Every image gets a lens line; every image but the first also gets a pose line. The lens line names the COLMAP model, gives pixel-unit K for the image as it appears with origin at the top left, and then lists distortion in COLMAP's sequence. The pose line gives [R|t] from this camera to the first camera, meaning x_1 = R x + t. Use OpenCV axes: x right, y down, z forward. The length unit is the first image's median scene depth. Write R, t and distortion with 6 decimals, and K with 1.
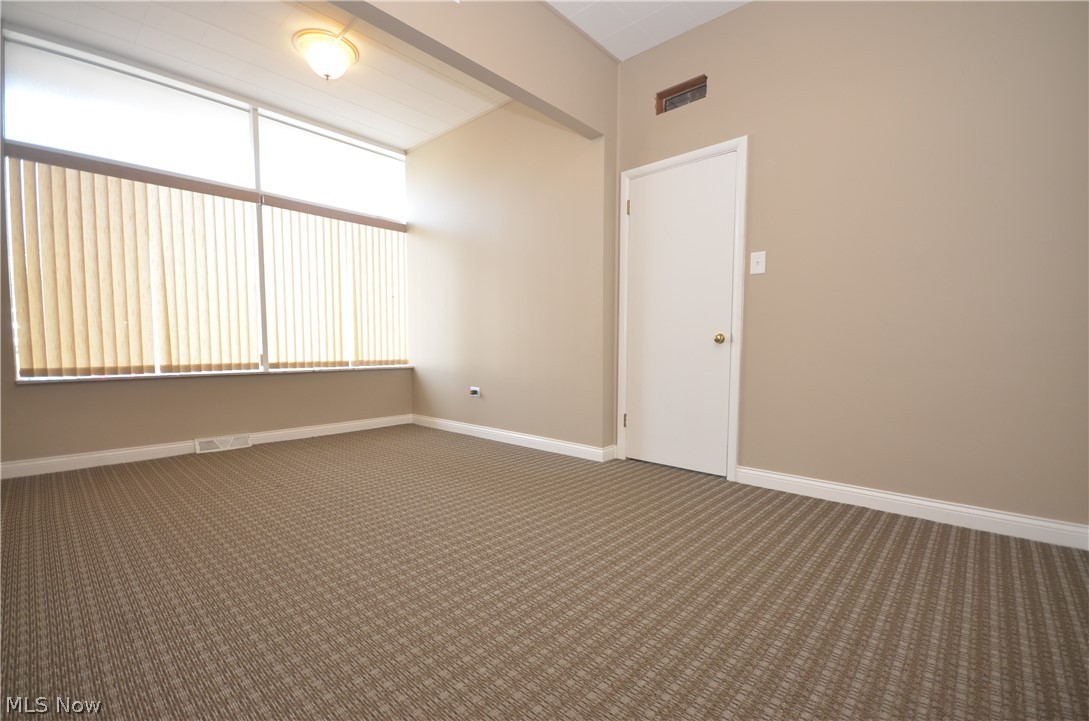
lens RADIAL K [[475.7, 0, 550.7], [0, 475.7, 360.7], [0, 0, 1]] dist [-0.002013, -0.000938]
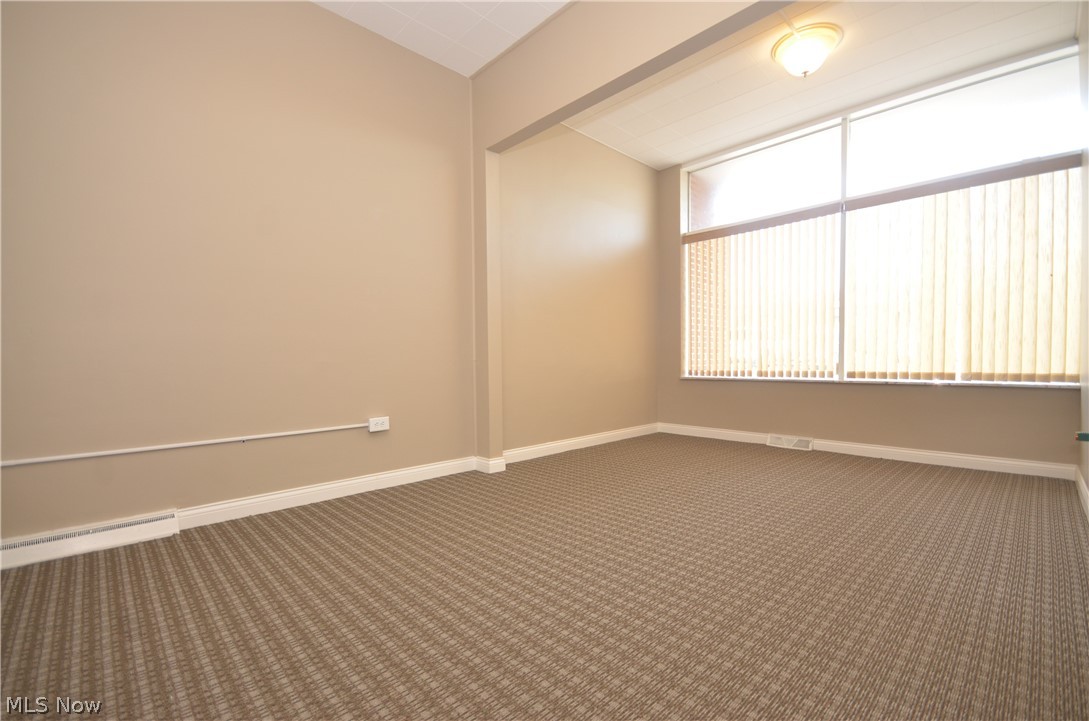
lens RADIAL K [[475.7, 0, 552.4], [0, 475.7, 358.0], [0, 0, 1]] dist [-0.002013, -0.000938]
pose [[-0.026514, 0.001350, -0.999648, 0.385242], [-0.019232, 0.999813, 0.001860, -0.013551], [0.999463, 0.019274, -0.026483, 0.405523]]
